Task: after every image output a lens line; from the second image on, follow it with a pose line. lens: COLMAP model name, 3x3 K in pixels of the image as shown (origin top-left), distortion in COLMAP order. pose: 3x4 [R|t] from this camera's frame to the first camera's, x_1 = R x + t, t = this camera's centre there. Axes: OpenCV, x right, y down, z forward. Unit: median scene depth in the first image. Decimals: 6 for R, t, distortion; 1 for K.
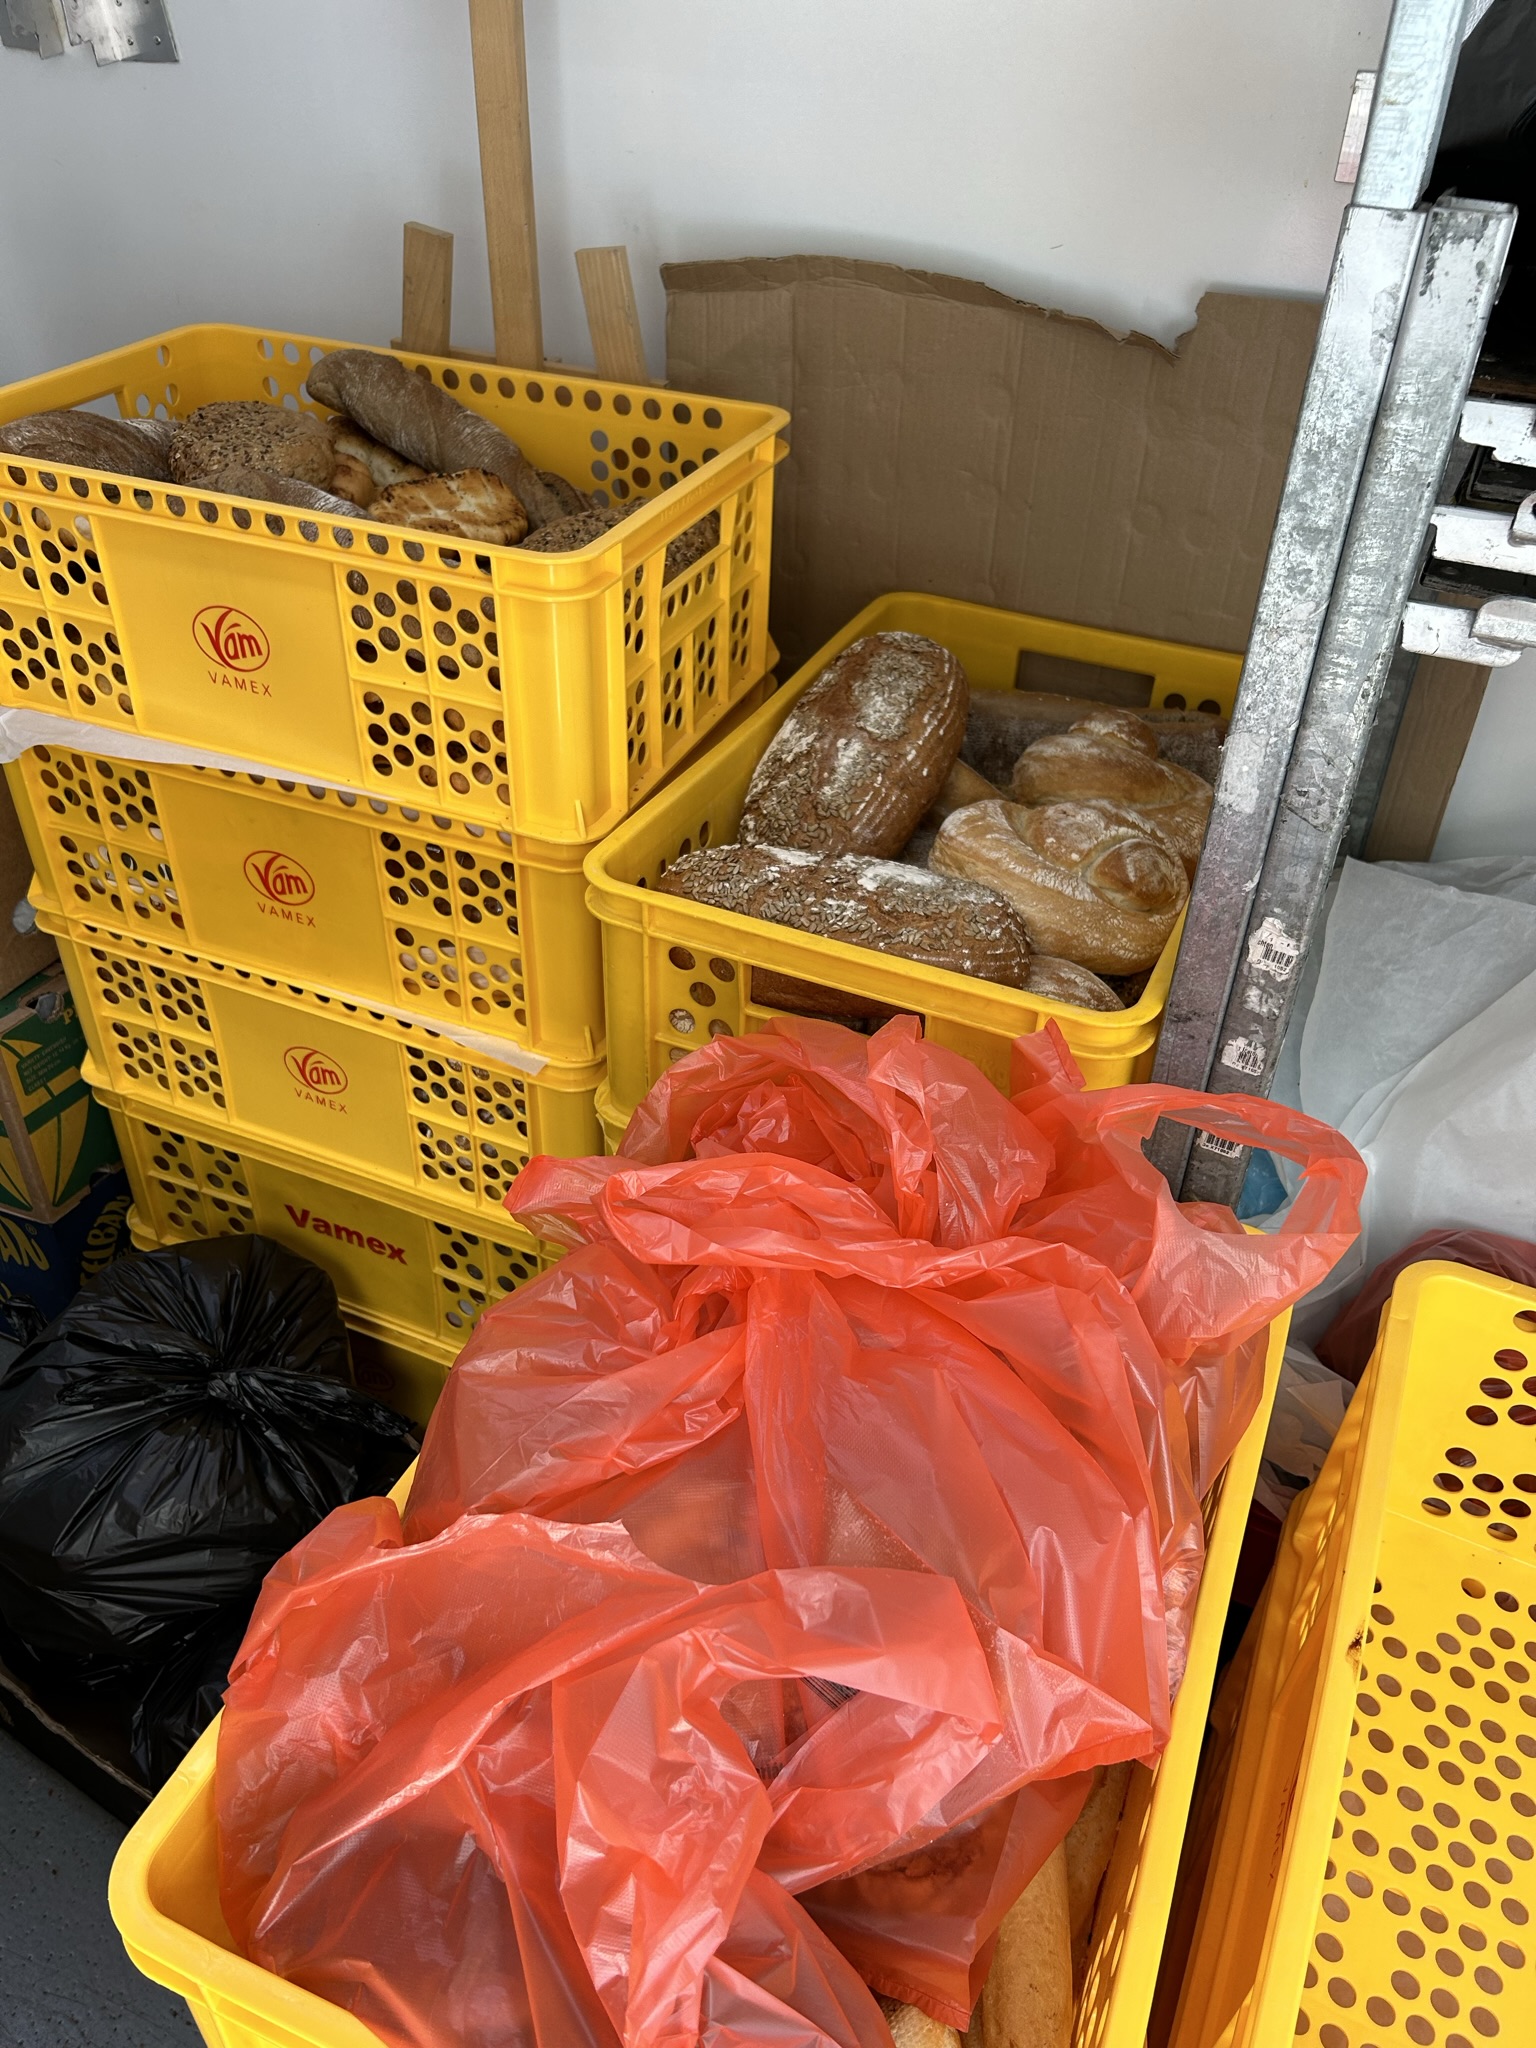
lens RADIAL K [[1563.8, 0, 768.0], [0, 1563.8, 1024.0], [0, 0, 1]] dist [0.006541, 0.000560]
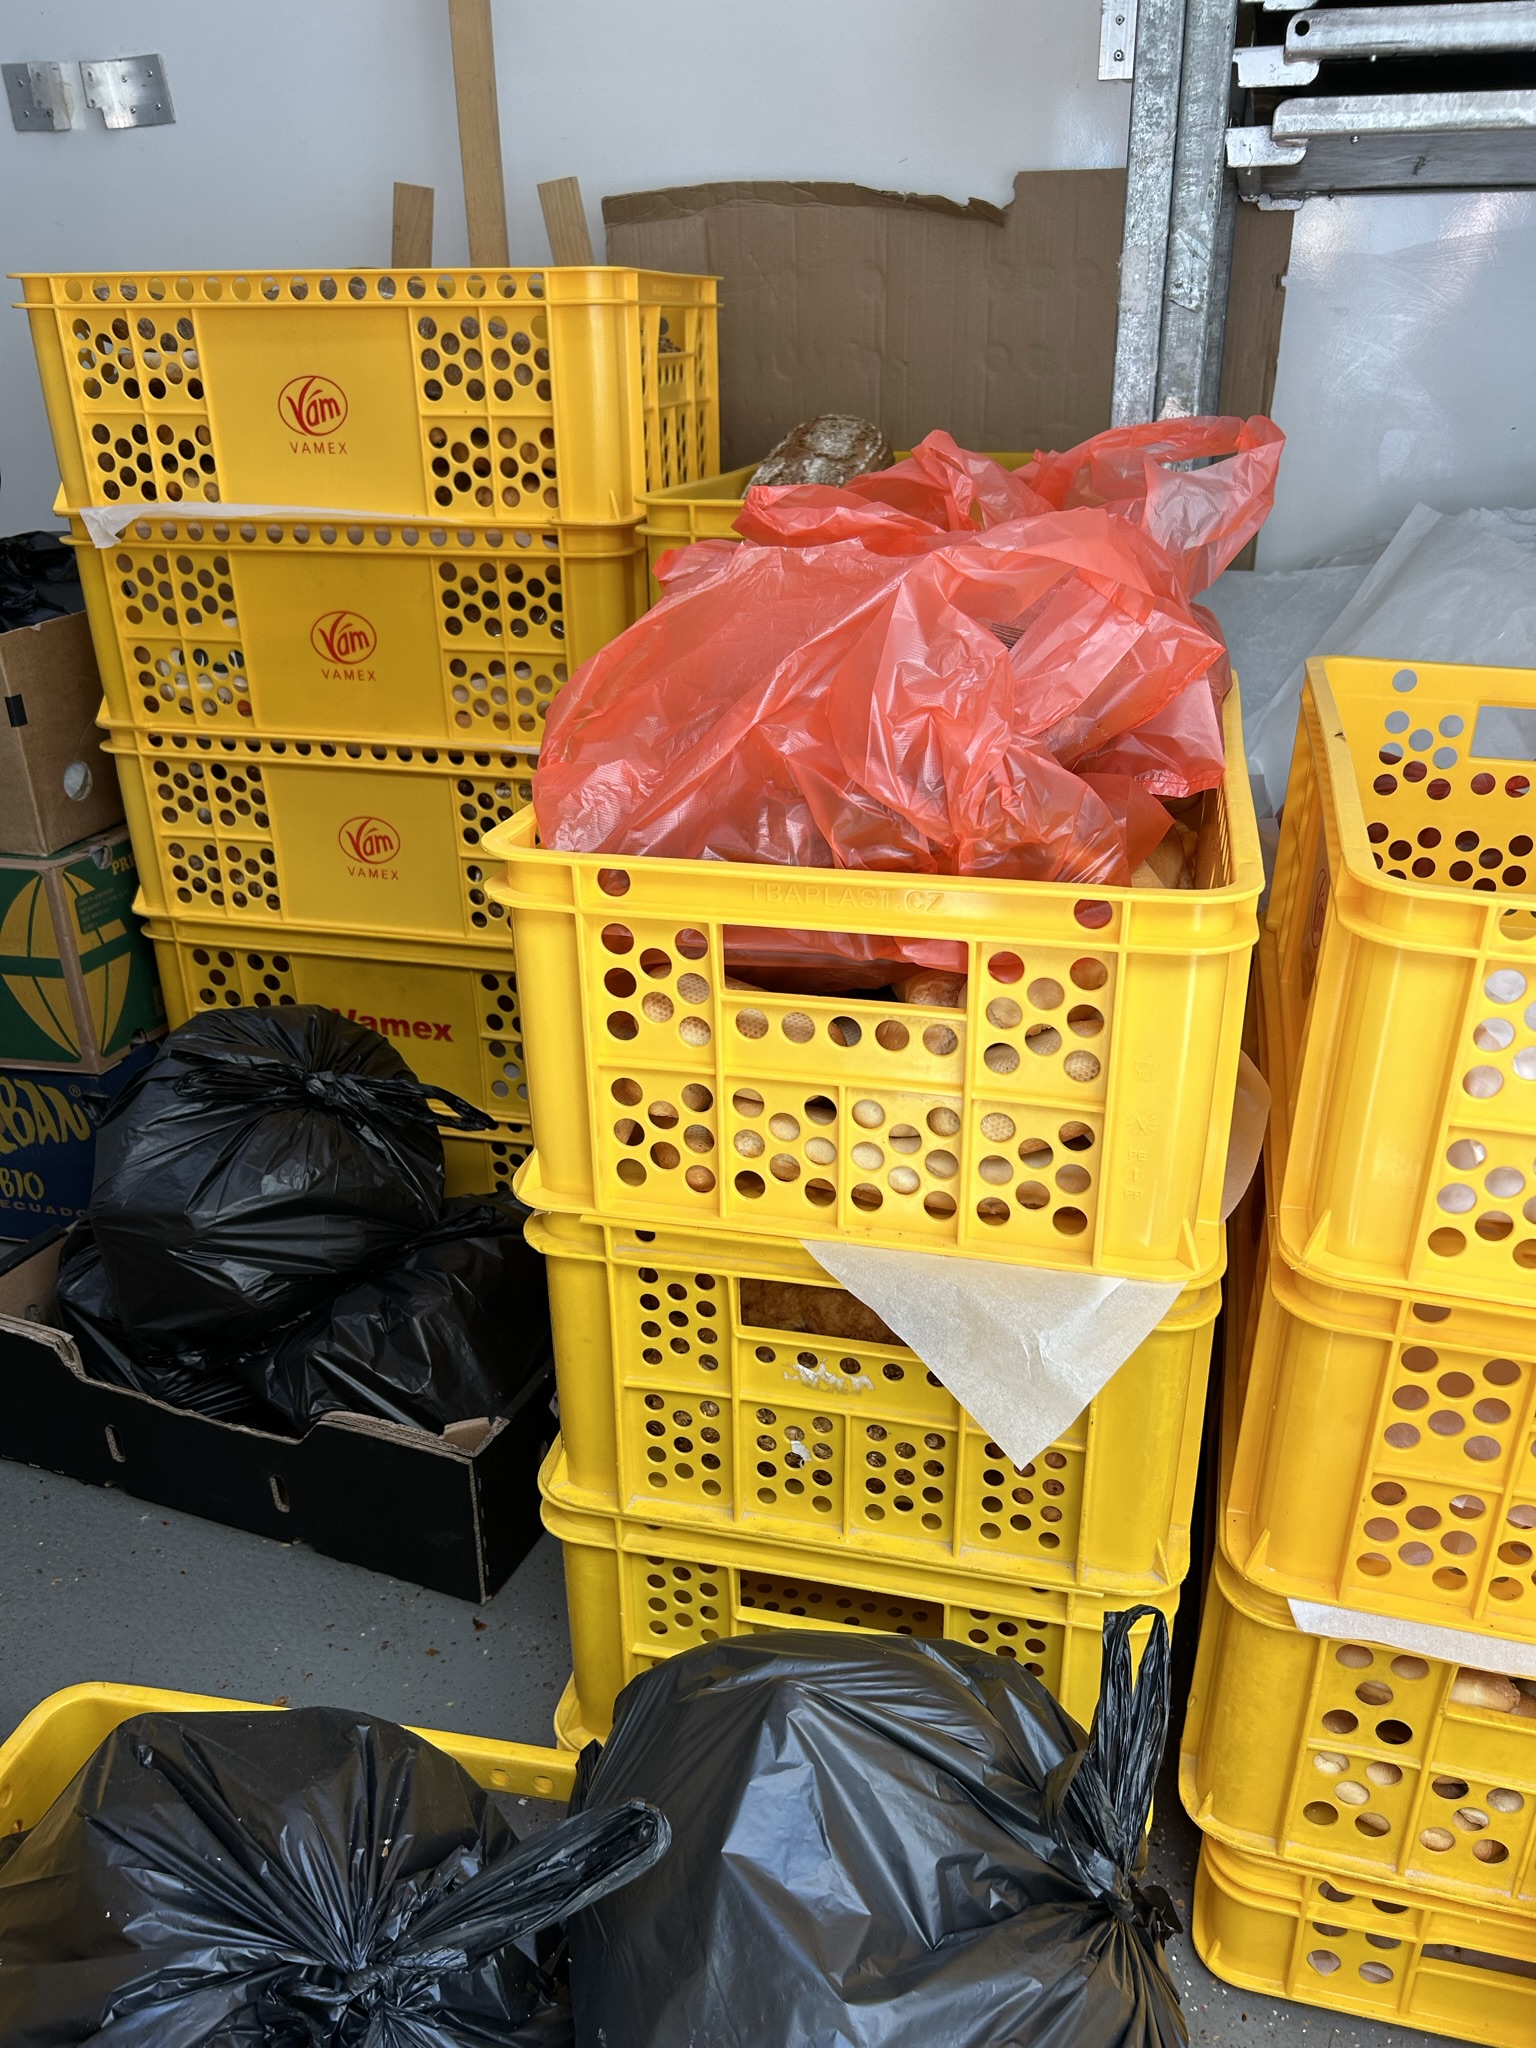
lens RADIAL K [[1558.4, 0, 792.9], [0, 1558.4, 1023.7], [0, 0, 1]] dist [-0.002677, 0.005173]
pose [[0.983506, -0.108717, 0.144554, -0.194161], [0.137132, 0.969321, -0.203991, 0.513281], [-0.117942, 0.220450, 0.968242, -0.125616]]
